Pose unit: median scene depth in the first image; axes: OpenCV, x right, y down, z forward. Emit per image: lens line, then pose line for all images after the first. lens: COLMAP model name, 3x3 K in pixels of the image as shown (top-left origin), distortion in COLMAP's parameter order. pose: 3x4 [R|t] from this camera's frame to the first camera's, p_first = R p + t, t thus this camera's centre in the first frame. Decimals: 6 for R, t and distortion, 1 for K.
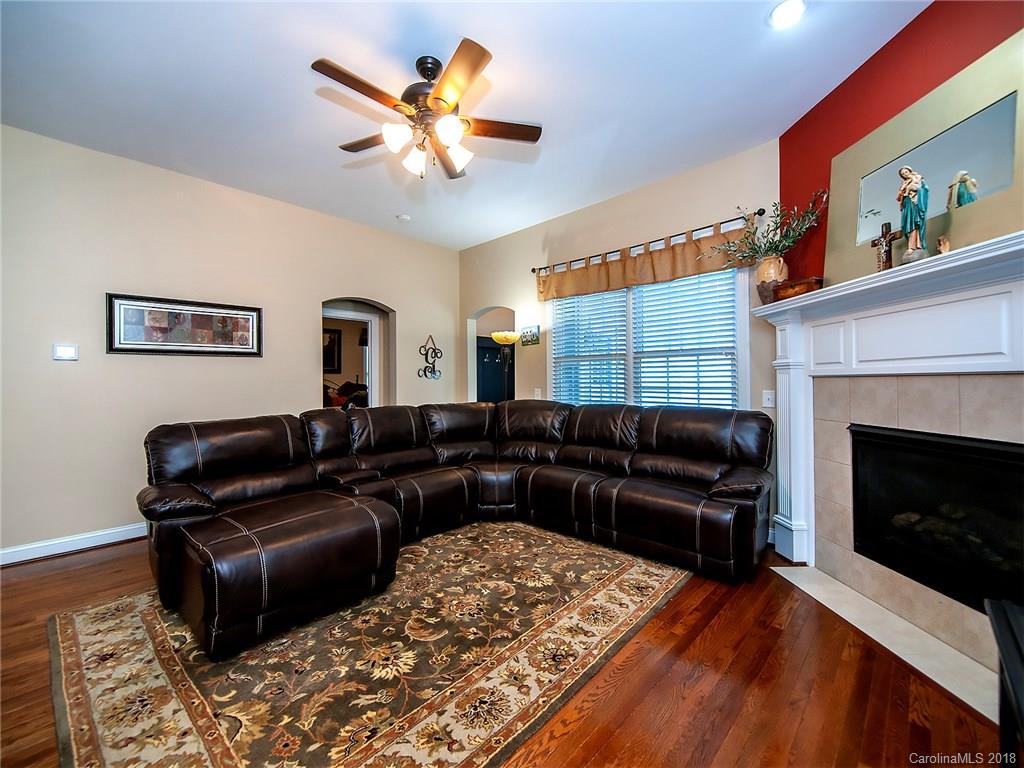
lens RADIAL K [[424.5, 0, 502.1], [0, 424.5, 378.6], [0, 0, 1]] dist [0.014230, -0.003399]
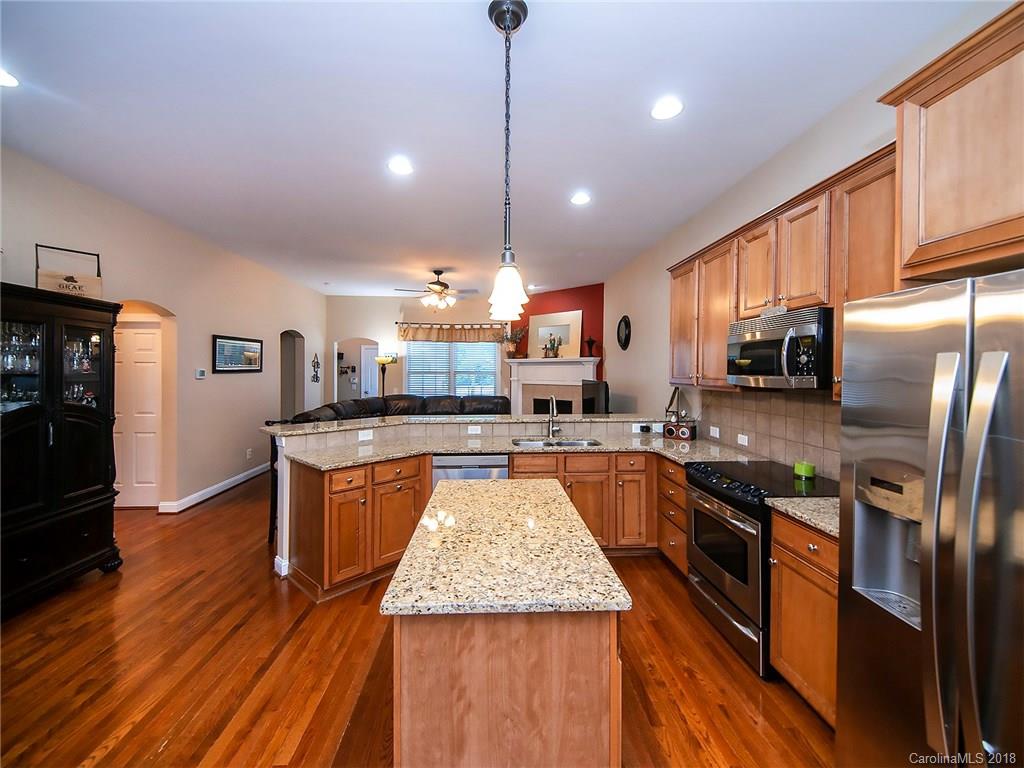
lens RADIAL K [[424.5, 0, 511.7], [0, 424.5, 377.2], [0, 0, 1]] dist [0.014230, -0.003399]
pose [[0.678858, -0.002244, 0.734266, -1.478314], [-0.015562, 0.999727, 0.017443, -0.100416], [-0.734104, -0.023268, 0.678638, -0.951498]]
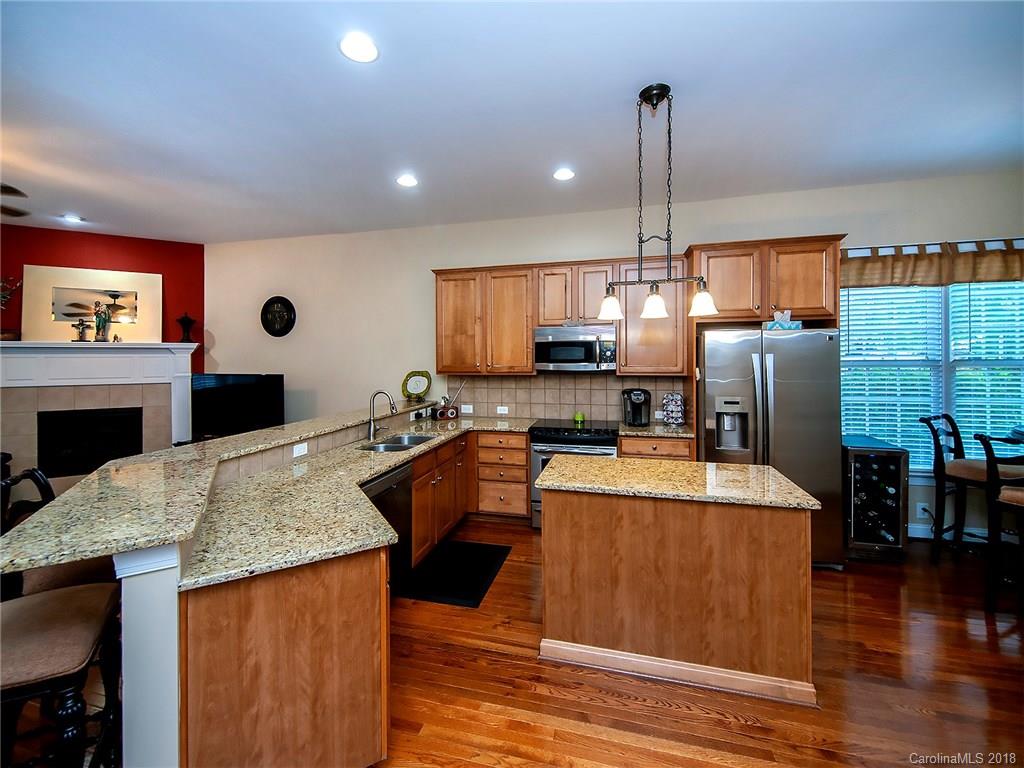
lens RADIAL K [[424.5, 0, 517.1], [0, 424.5, 358.0], [0, 0, 1]] dist [0.014230, -0.003399]
pose [[-0.494263, 0.006088, 0.869291, -1.614414], [-0.000411, 0.999974, -0.007237, -0.102589], [-0.869312, -0.003934, -0.494247, 0.078349]]
